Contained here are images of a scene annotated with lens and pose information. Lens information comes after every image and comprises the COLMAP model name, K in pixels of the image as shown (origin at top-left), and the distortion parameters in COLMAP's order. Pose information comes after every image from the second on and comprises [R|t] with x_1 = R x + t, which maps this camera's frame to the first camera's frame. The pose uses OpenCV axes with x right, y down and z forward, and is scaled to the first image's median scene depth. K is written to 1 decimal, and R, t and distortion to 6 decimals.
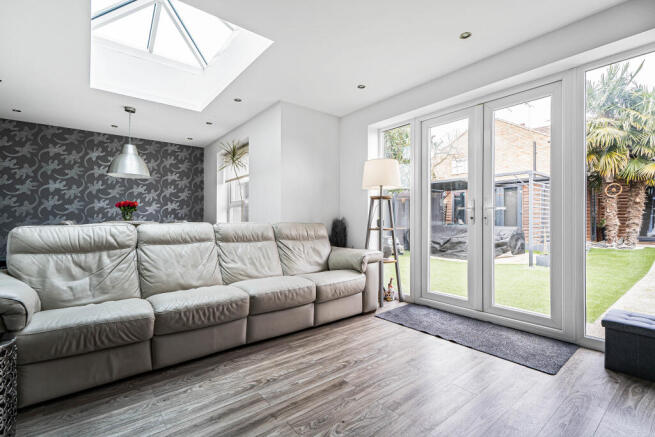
lens RADIAL K [[295.3, 0, 326.8], [0, 295.3, 218.7], [0, 0, 1]] dist [0.003791, -0.000649]
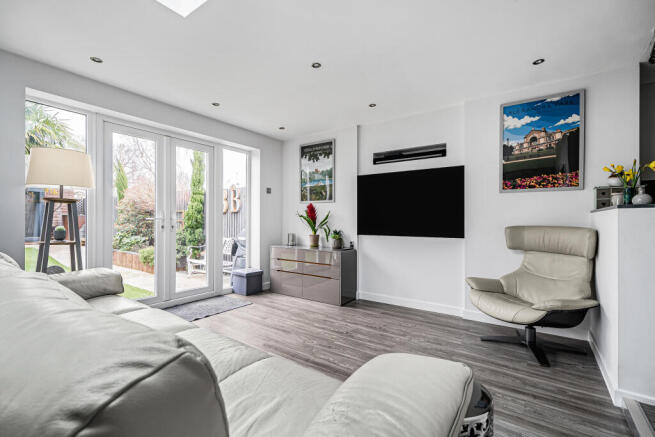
lens RADIAL K [[295.3, 0, 324.6], [0, 295.3, 219.8], [0, 0, 1]] dist [0.003791, -0.000649]
pose [[-0.265066, 0.005485, 0.964215, -0.915385], [-0.003890, 0.999970, -0.006758, -0.027250], [-0.964222, -0.005542, -0.265036, 0.721212]]
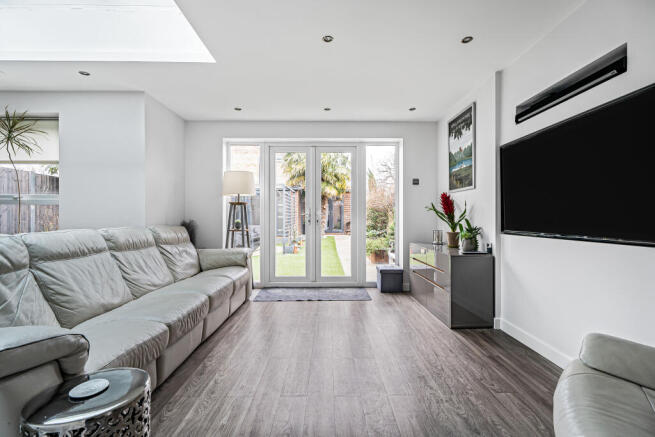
lens RADIAL K [[295.3, 0, 328.0], [0, 295.3, 220.5], [0, 0, 1]] dist [0.003791, -0.000649]
pose [[0.616133, -0.006460, 0.787615, -0.671501], [0.000263, 0.999968, 0.007995, -0.017789], [-0.787642, -0.004719, 0.616115, -0.001936]]
